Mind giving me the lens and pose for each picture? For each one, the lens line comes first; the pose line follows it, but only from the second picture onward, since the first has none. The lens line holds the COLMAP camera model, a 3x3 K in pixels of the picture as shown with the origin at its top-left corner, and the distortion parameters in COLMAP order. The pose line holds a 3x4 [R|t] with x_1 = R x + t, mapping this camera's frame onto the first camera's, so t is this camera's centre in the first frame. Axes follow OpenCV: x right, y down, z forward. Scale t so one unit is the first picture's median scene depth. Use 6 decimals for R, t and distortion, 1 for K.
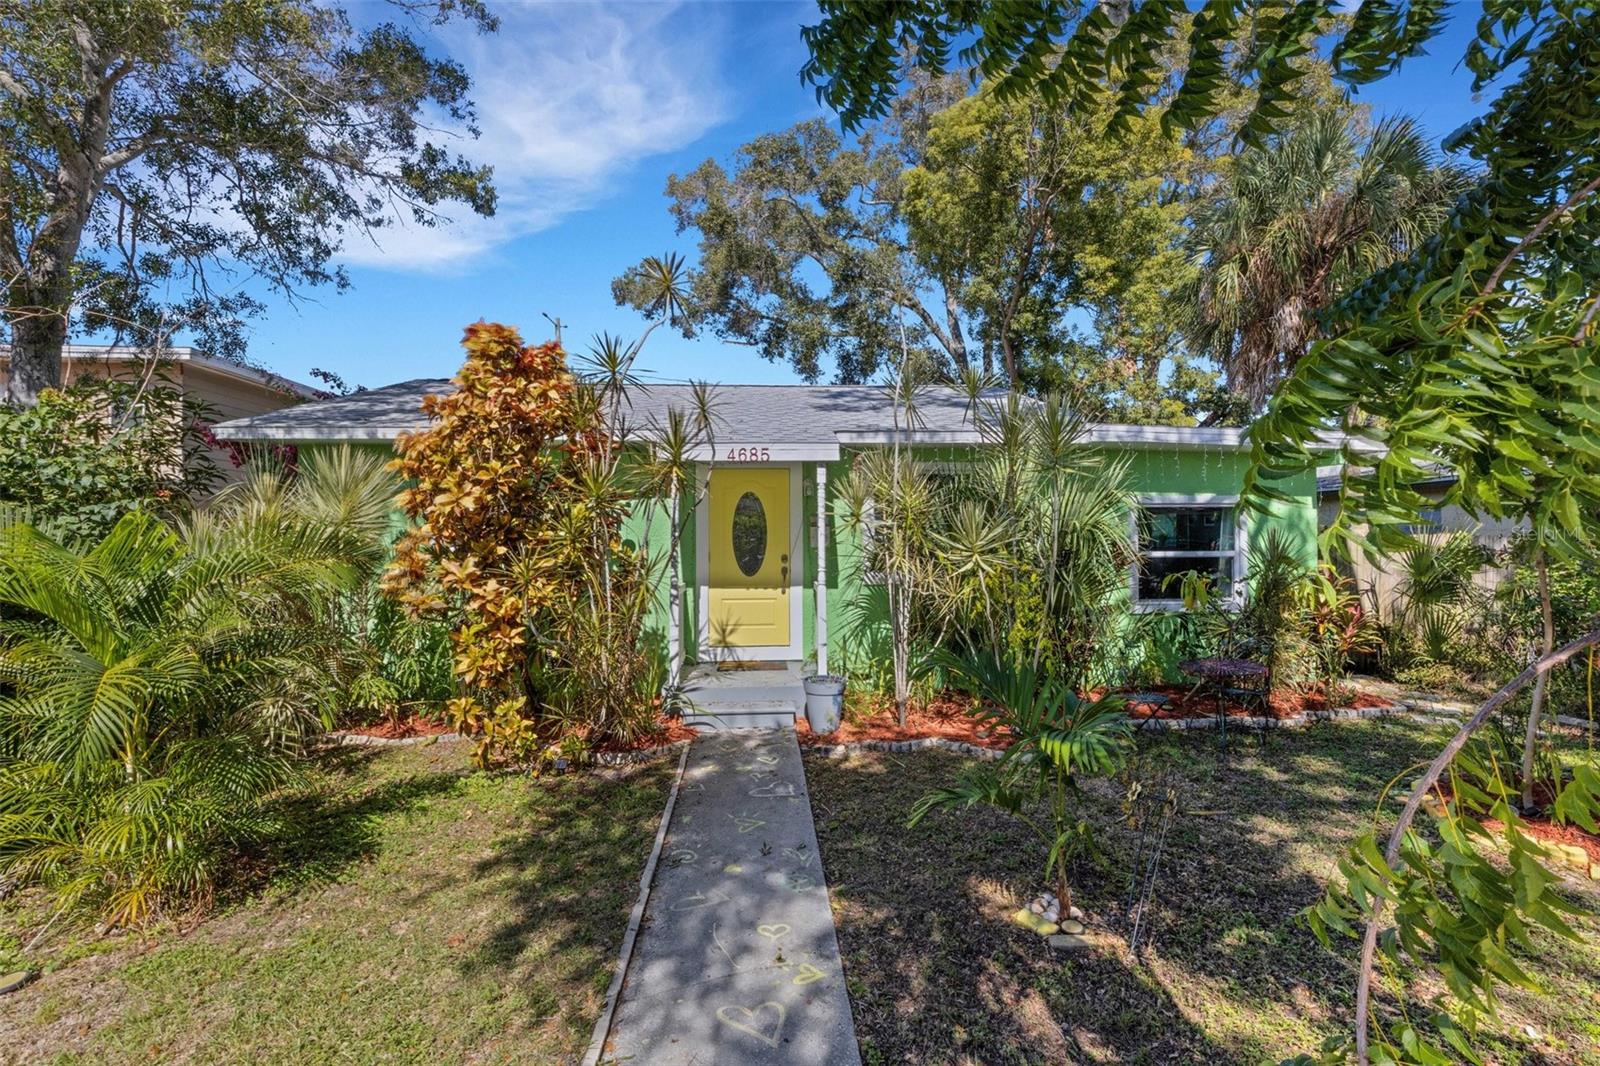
lens RADIAL K [[732.3, 0, 798.0], [0, 732.3, 536.2], [0, 0, 1]] dist [0.002921, 0.000596]
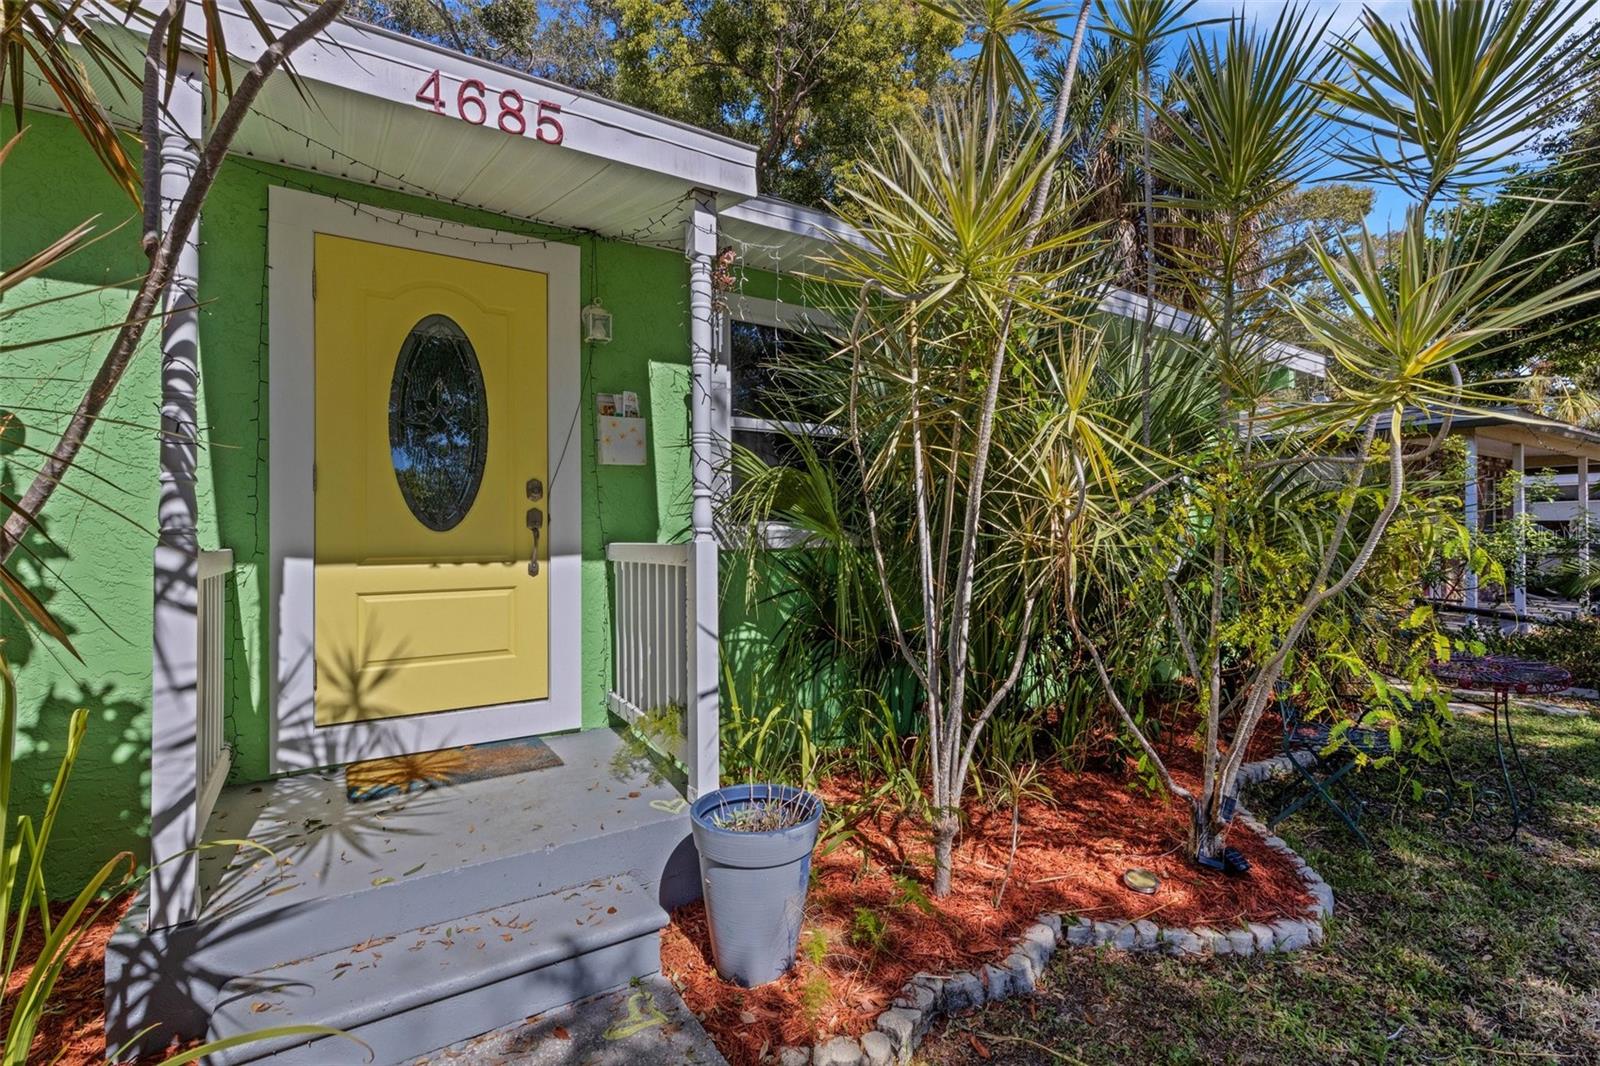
lens RADIAL K [[732.3, 0, 803.5], [0, 732.3, 522.4], [0, 0, 1]] dist [0.002921, 0.000596]
pose [[0.874240, 0.007151, 0.485442, -0.085957], [0.002125, 0.999826, -0.018556, 0.057291], [-0.485490, 0.017254, 0.874072, 0.567836]]
